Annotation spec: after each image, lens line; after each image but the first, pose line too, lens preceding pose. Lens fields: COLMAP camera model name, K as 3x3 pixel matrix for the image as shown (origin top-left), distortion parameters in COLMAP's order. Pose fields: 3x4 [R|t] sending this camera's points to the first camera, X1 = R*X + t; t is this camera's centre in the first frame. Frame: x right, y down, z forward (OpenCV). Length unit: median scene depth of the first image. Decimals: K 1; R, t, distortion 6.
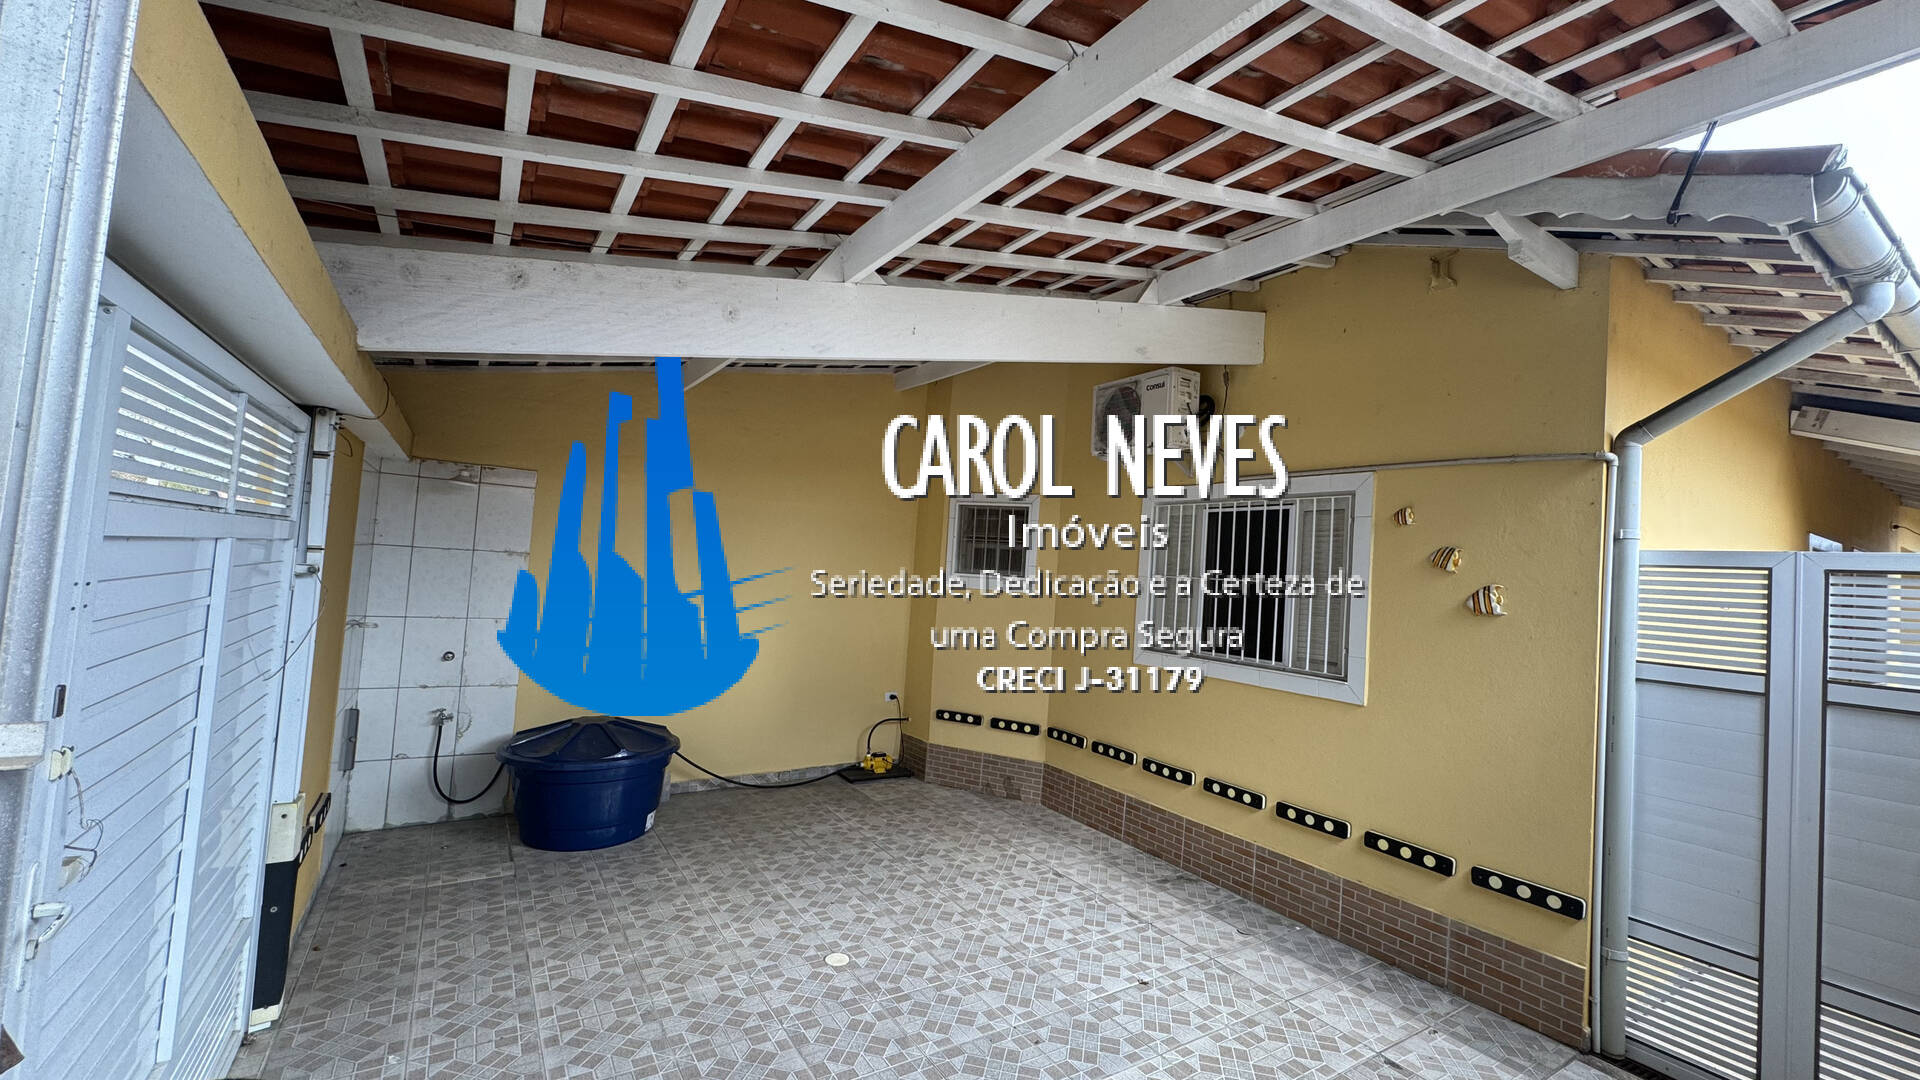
lens RADIAL K [[771.1, 0, 957.7], [0, 771.1, 537.5], [0, 0, 1]] dist [-0.004012, 0.000378]
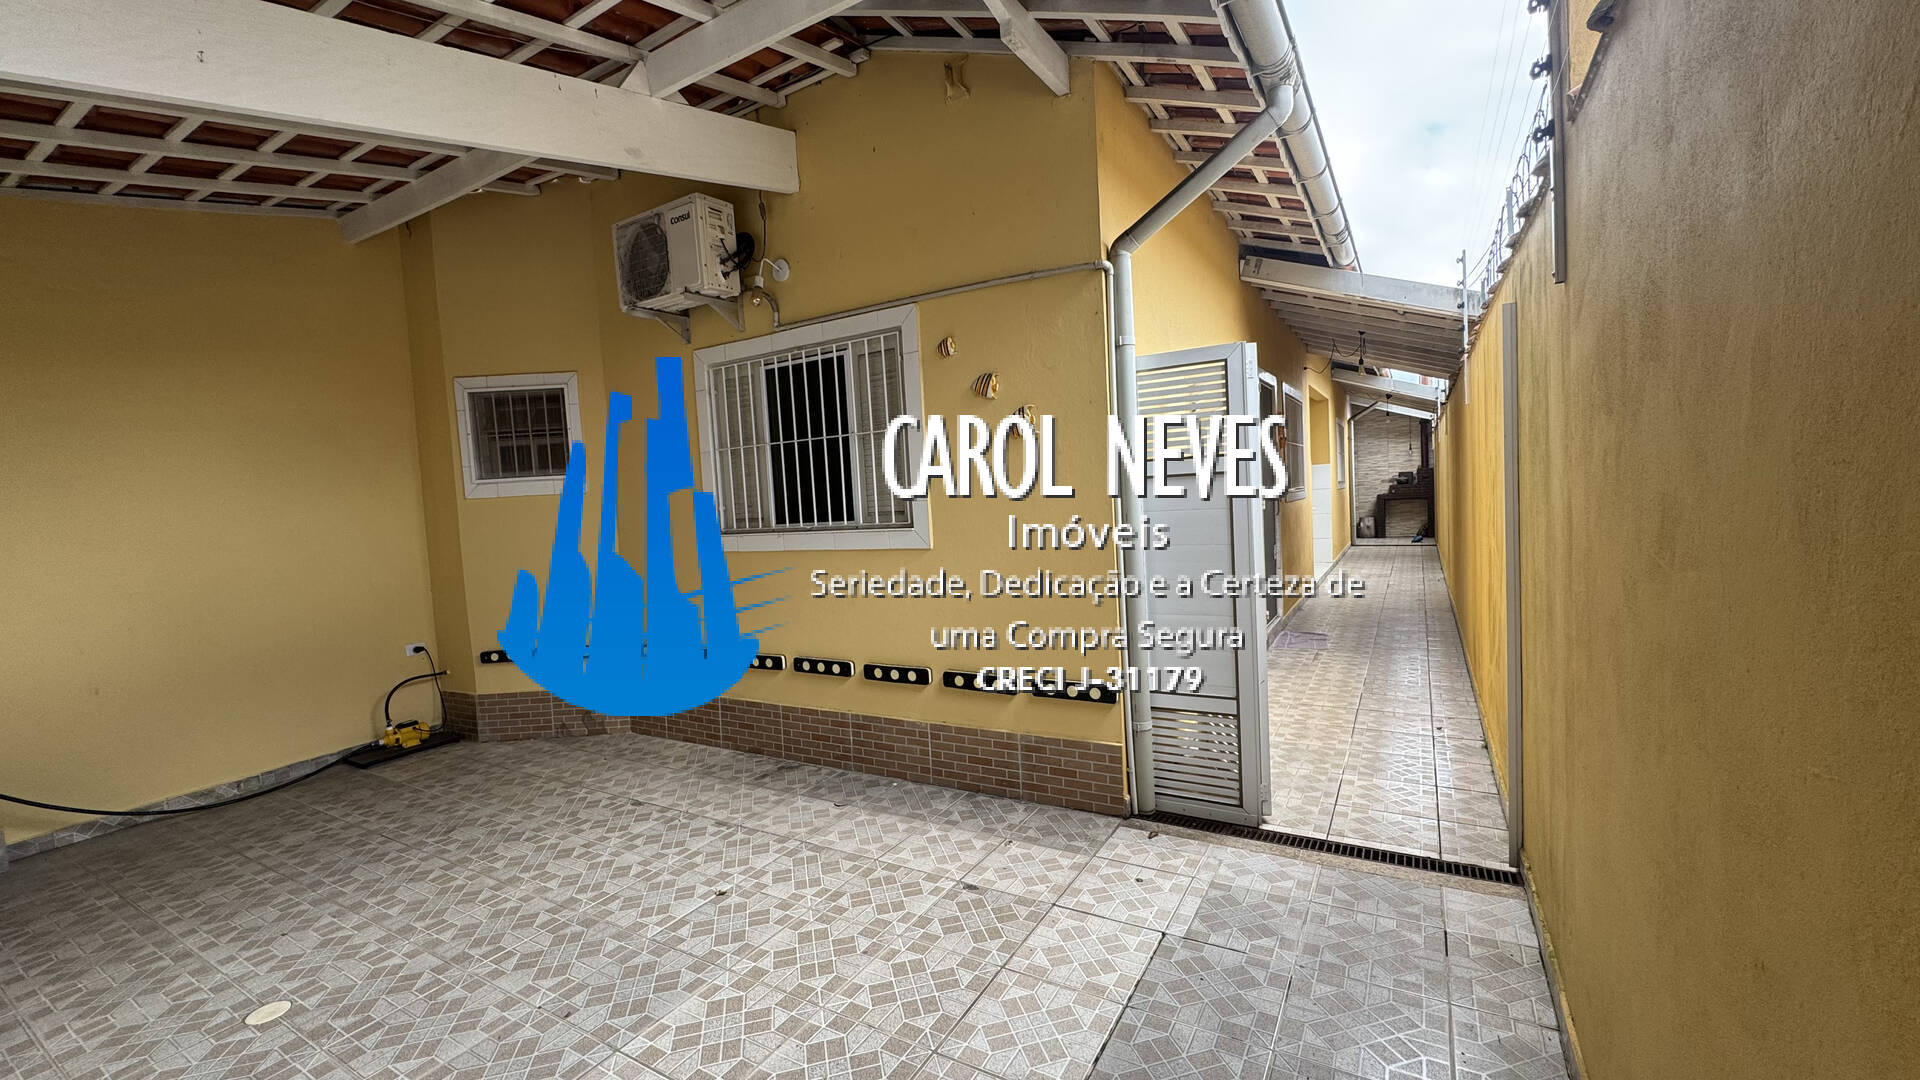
lens RADIAL K [[771.1, 0, 963.4], [0, 771.1, 537.2], [0, 0, 1]] dist [-0.004012, 0.000378]
pose [[0.887788, -0.143005, 0.437473, 0.139836], [0.096439, 0.987204, 0.126997, 0.084146], [-0.450036, -0.070557, 0.890219, 0.113778]]
